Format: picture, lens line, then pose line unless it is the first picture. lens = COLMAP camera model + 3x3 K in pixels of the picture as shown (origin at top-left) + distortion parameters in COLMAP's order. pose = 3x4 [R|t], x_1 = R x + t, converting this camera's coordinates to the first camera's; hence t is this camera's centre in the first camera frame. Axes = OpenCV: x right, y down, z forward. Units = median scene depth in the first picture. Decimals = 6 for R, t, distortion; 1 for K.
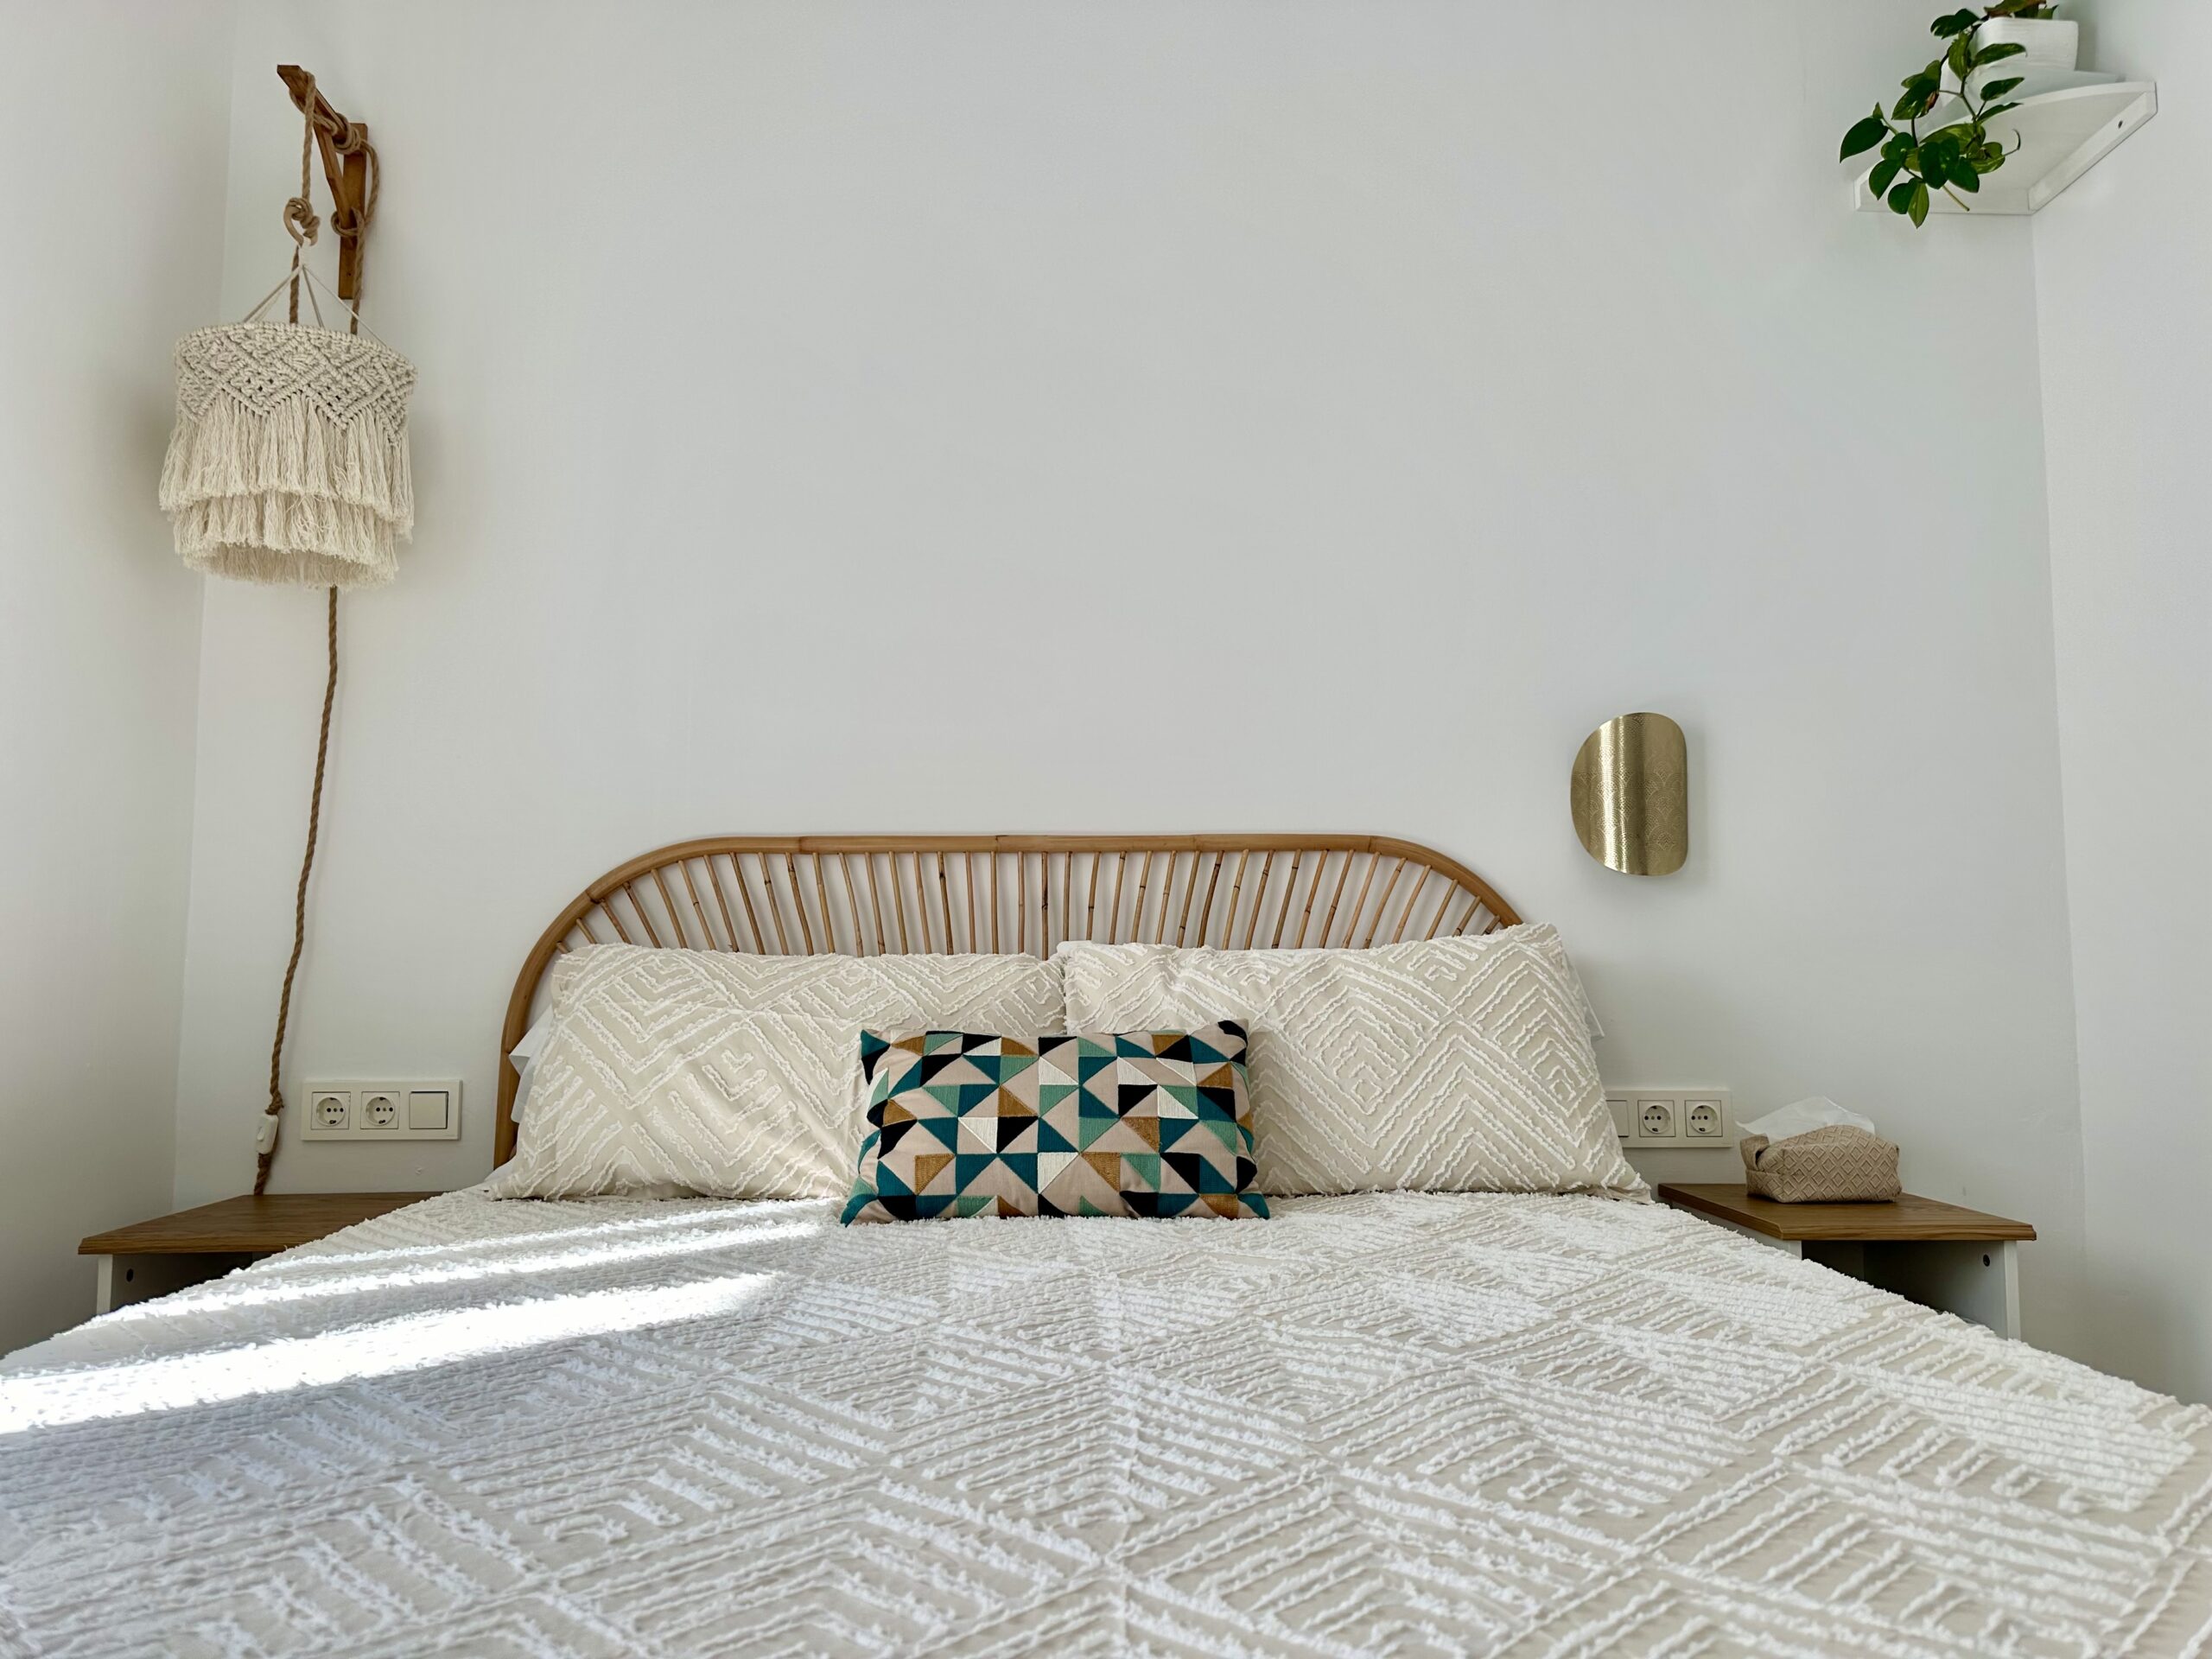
lens RADIAL K [[1570.5, 0, 1107.2], [0, 1570.5, 833.2], [0, 0, 1]] dist [0.056834, -0.014414]
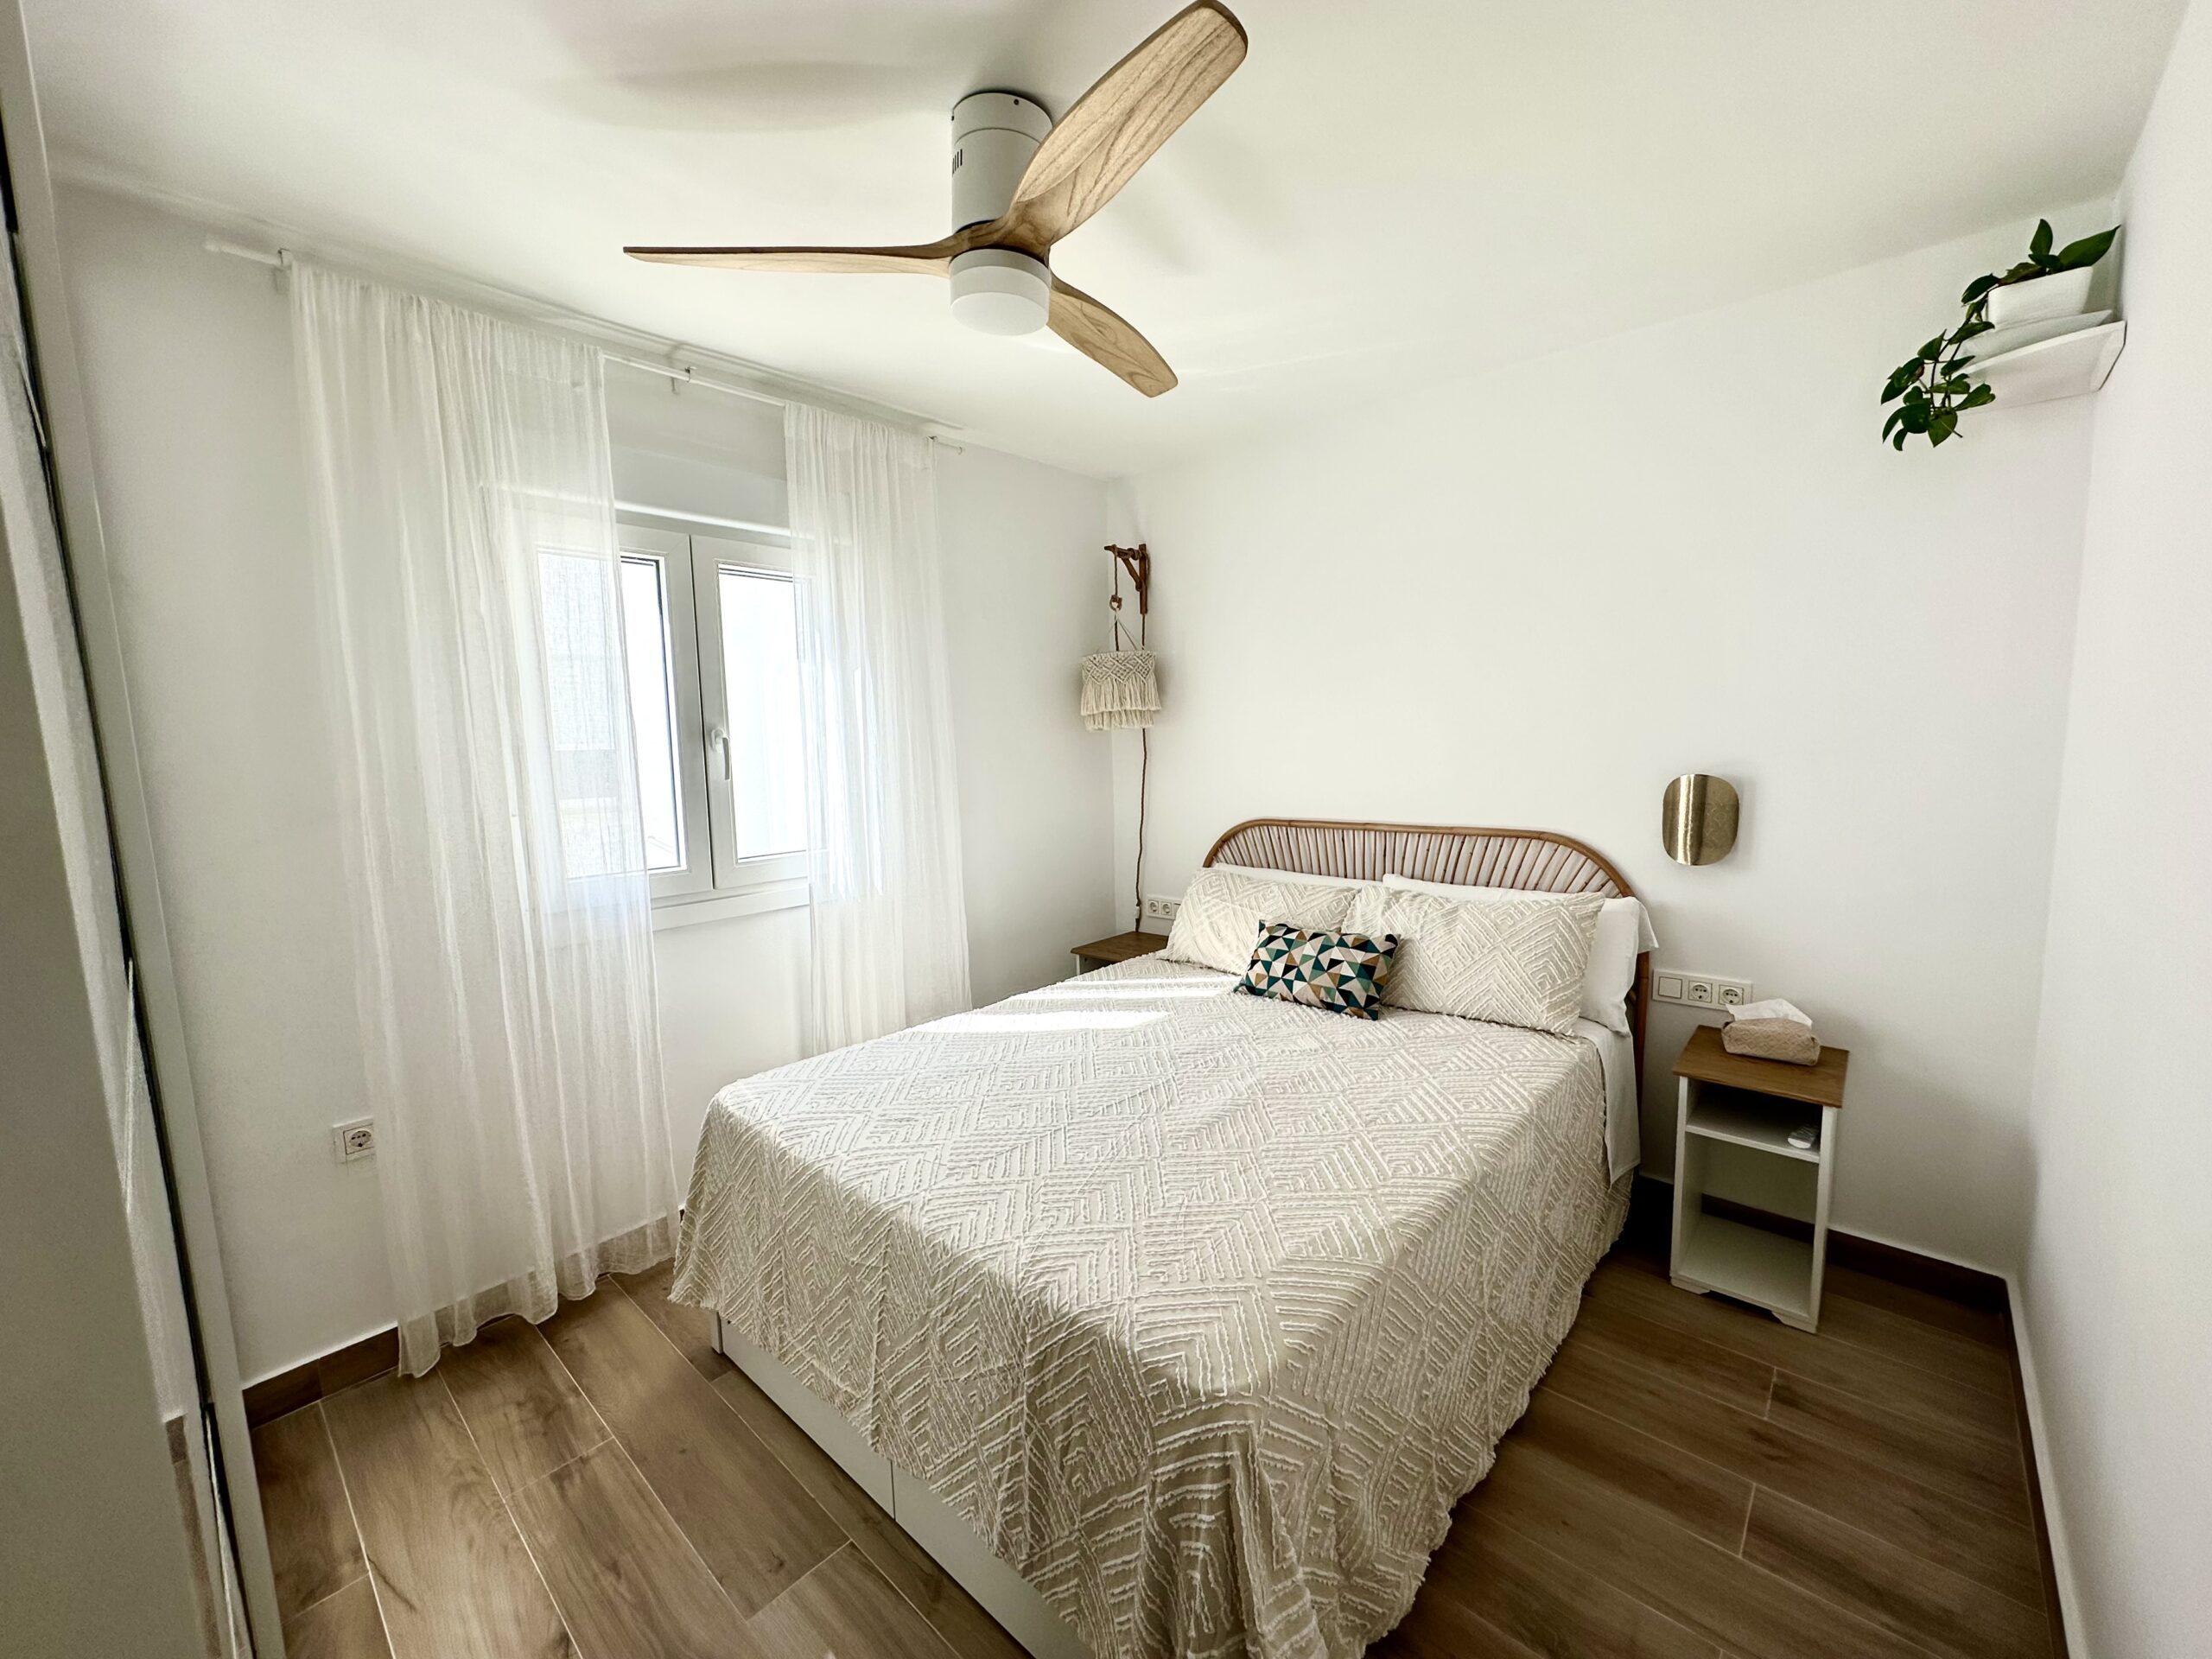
lens RADIAL K [[883.3, 0, 1109.3], [0, 883.3, 834.8], [0, 0, 1]] dist [-0.001976, -0.000310]
pose [[0.715127, 0.061492, -0.696284, 0.719226], [0.096200, 0.977986, 0.185174, -0.328454], [0.692343, -0.199406, 0.693468, -0.200549]]
